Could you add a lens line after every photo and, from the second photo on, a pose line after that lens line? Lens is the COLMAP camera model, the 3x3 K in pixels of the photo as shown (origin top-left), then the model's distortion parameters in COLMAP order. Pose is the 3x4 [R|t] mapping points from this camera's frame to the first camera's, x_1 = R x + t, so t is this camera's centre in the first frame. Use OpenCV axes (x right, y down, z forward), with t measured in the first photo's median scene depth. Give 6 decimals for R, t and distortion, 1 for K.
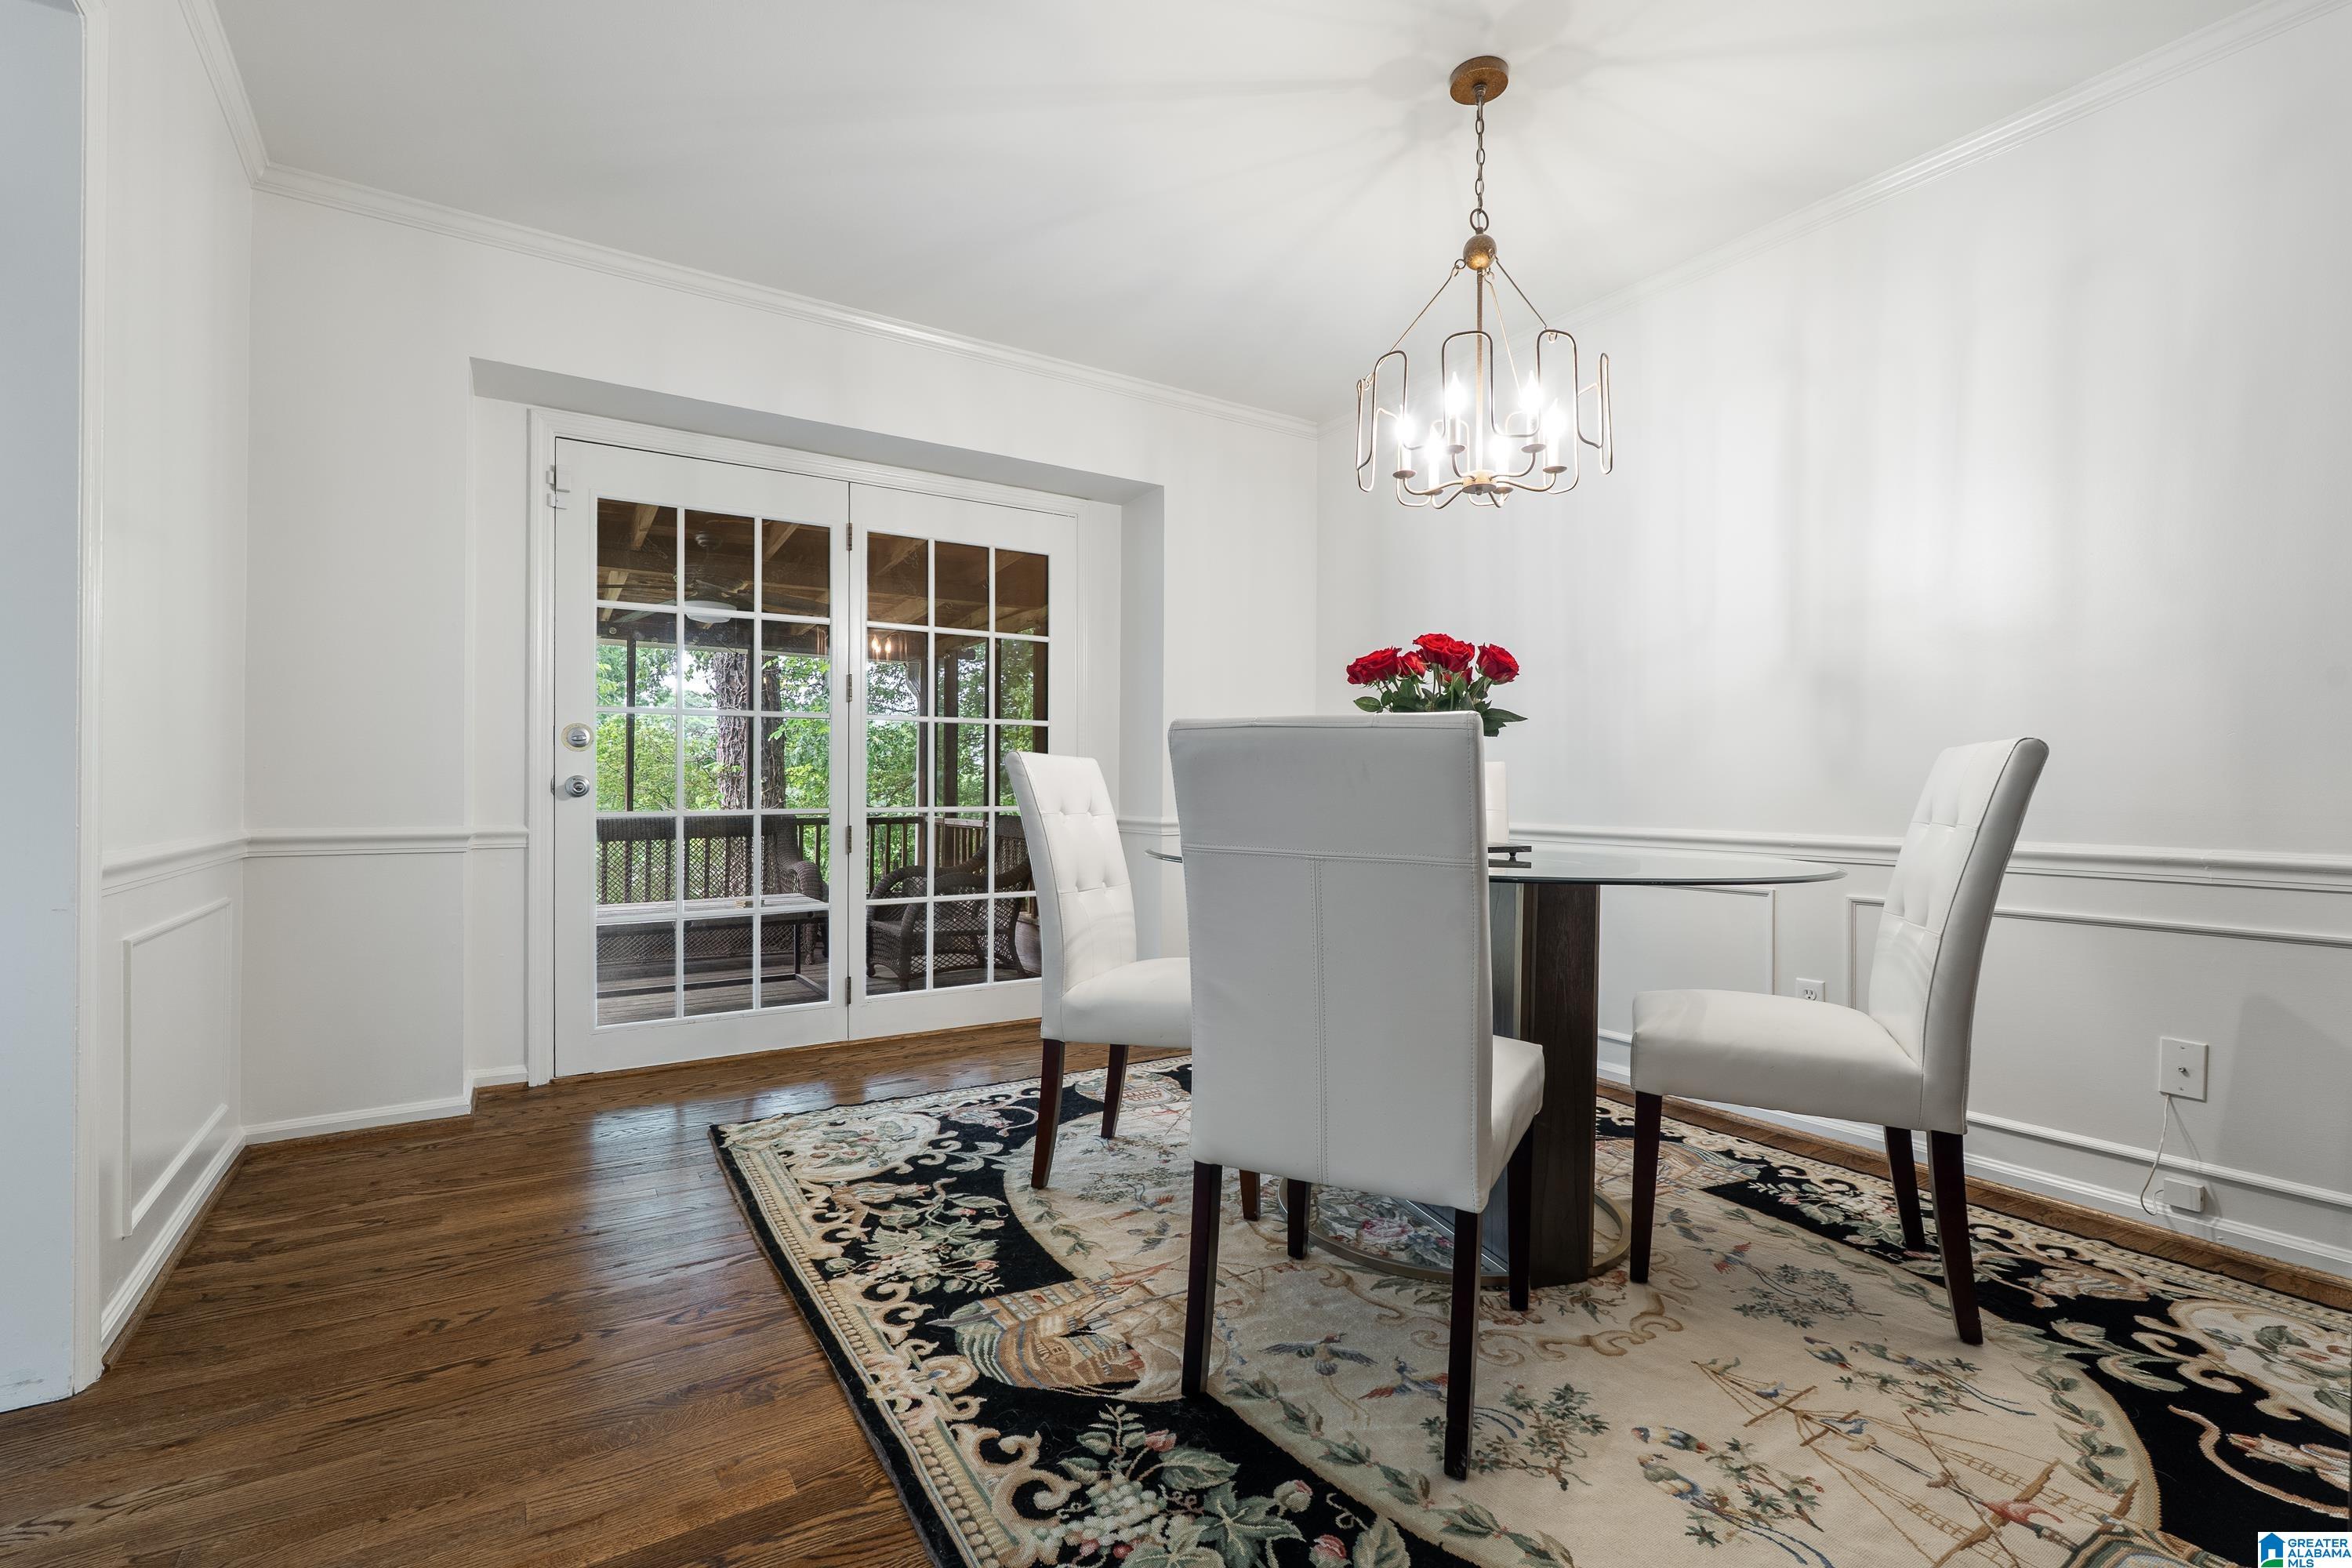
lens RADIAL K [[1049.6, 0, 1165.6], [0, 1049.6, 799.1], [0, 0, 1]] dist [-0.002987, -0.000489]
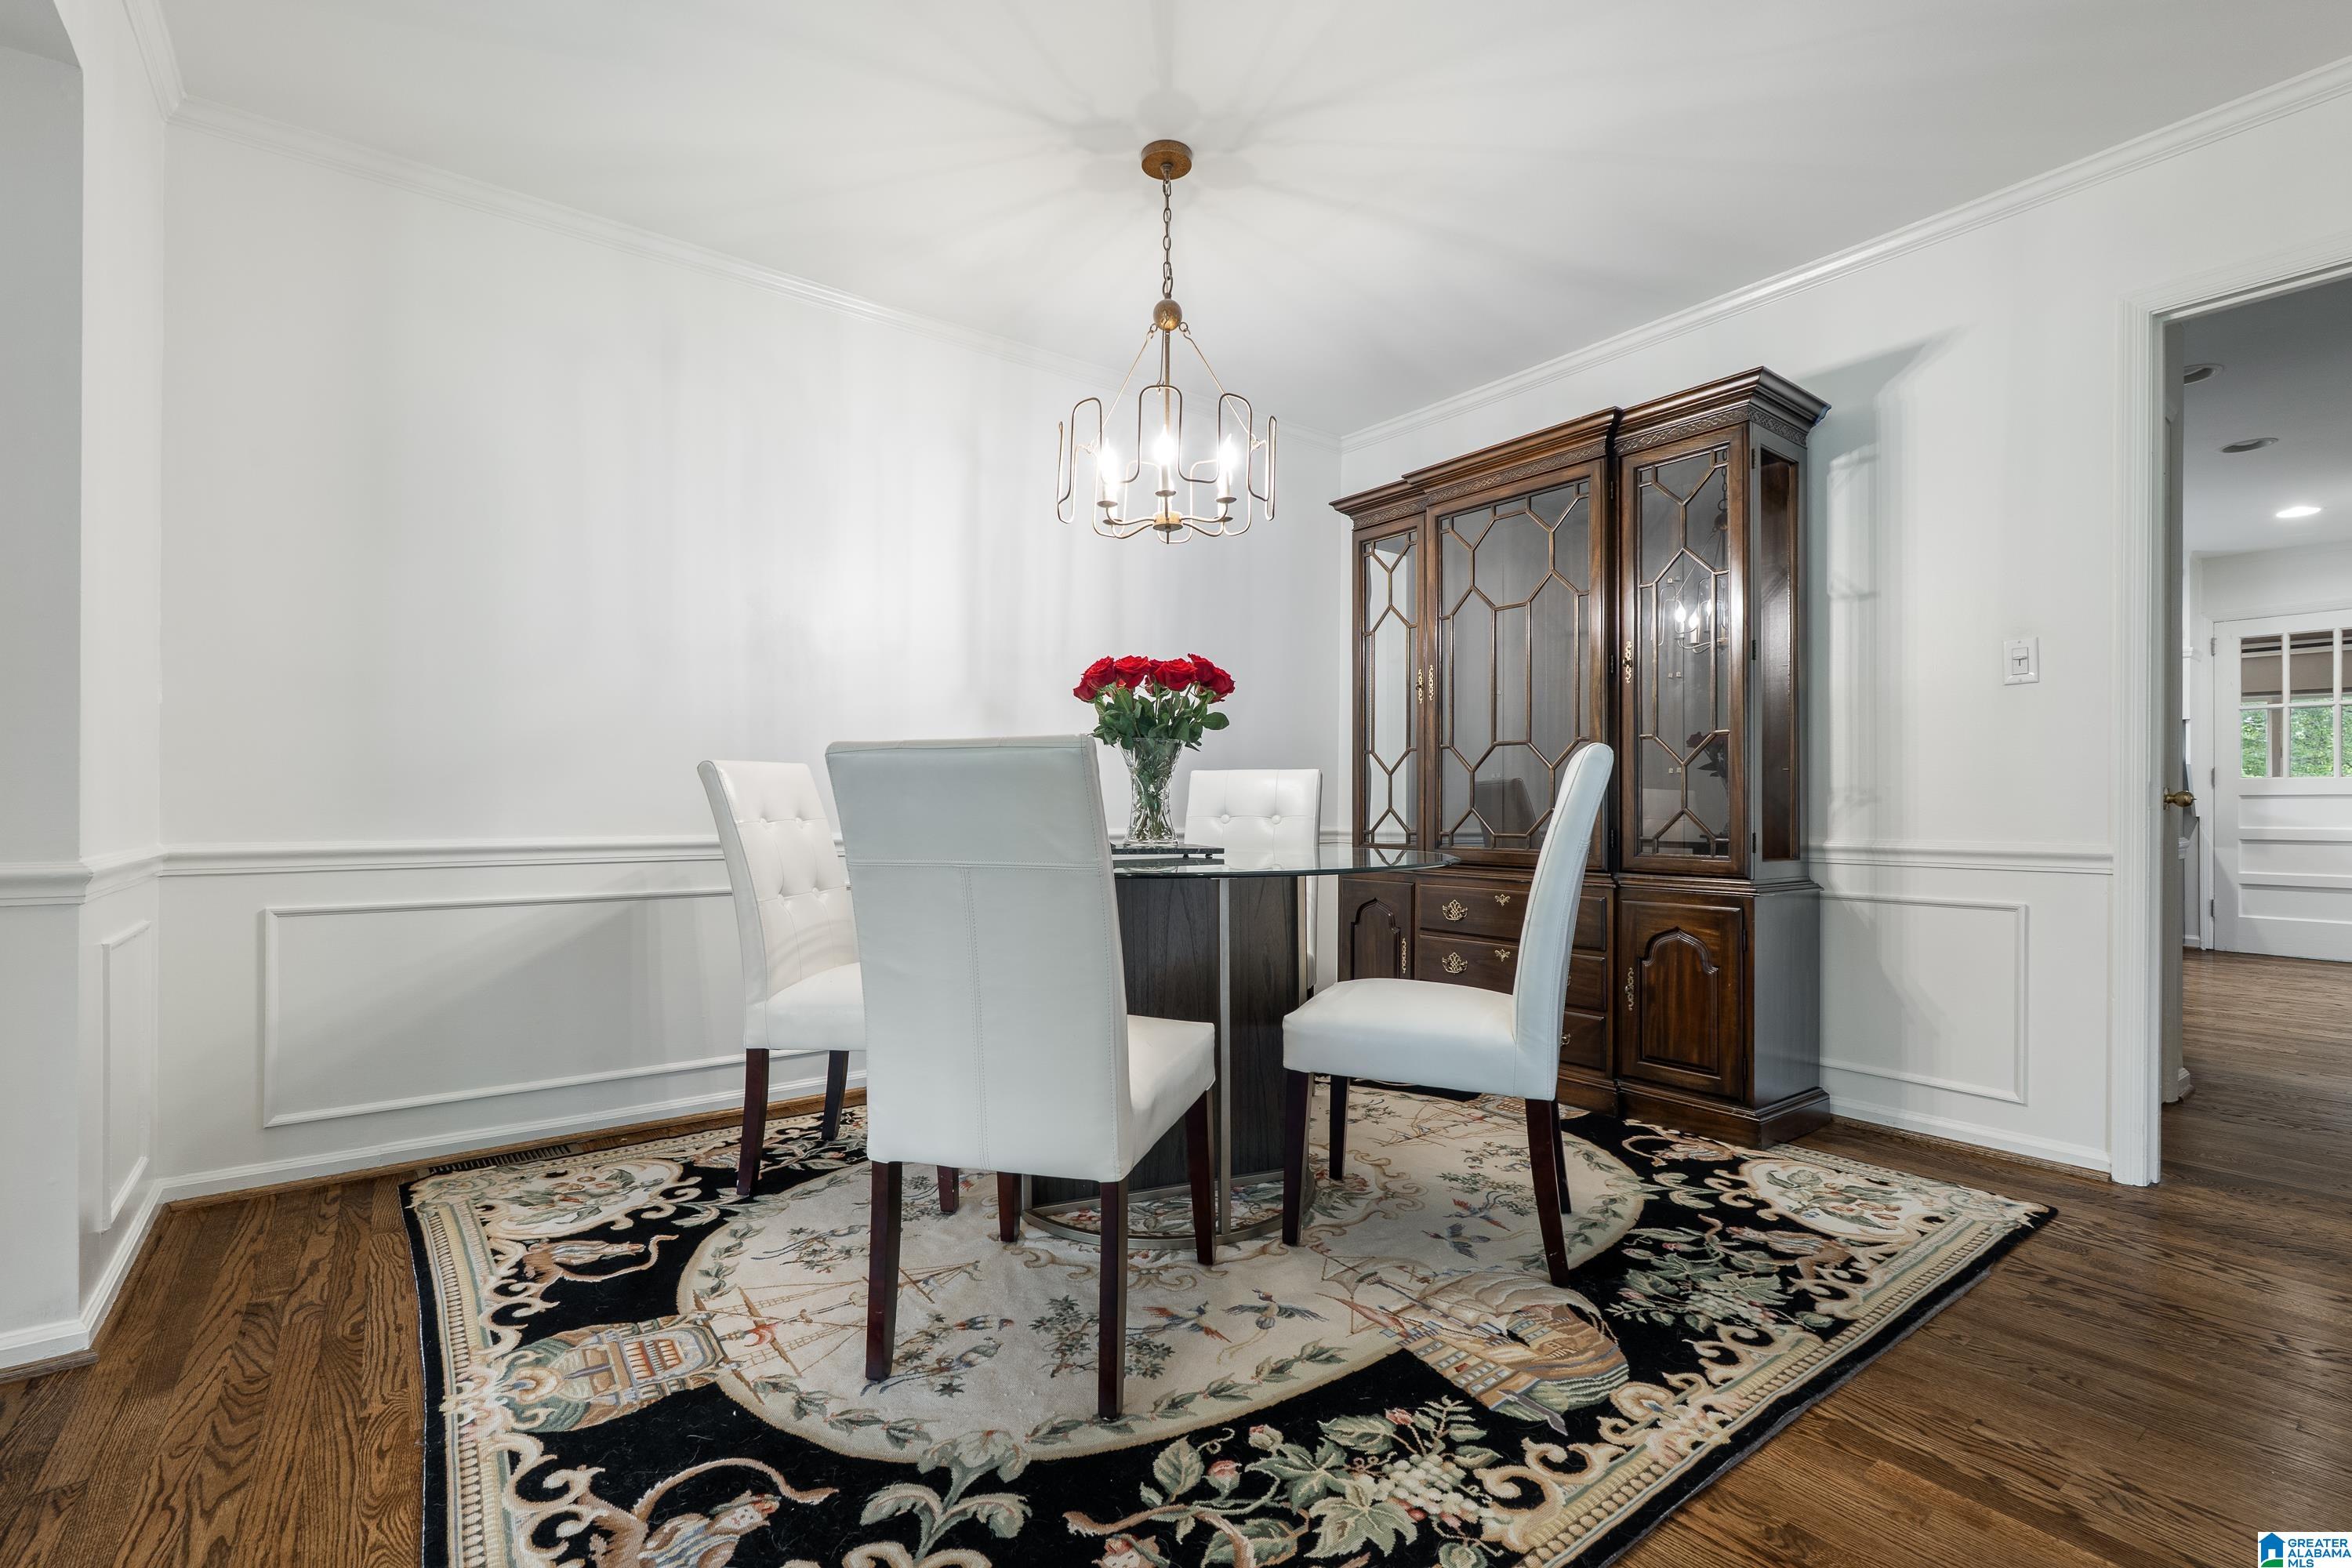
lens RADIAL K [[1049.6, 0, 1165.6], [0, 1049.6, 799.1], [0, 0, 1]] dist [-0.002987, -0.000489]
pose [[-0.080240, -0.005879, 0.996758, -0.959998], [0.005012, 0.999968, 0.006301, -0.013593], [-0.996763, 0.005501, -0.080208, 1.284129]]
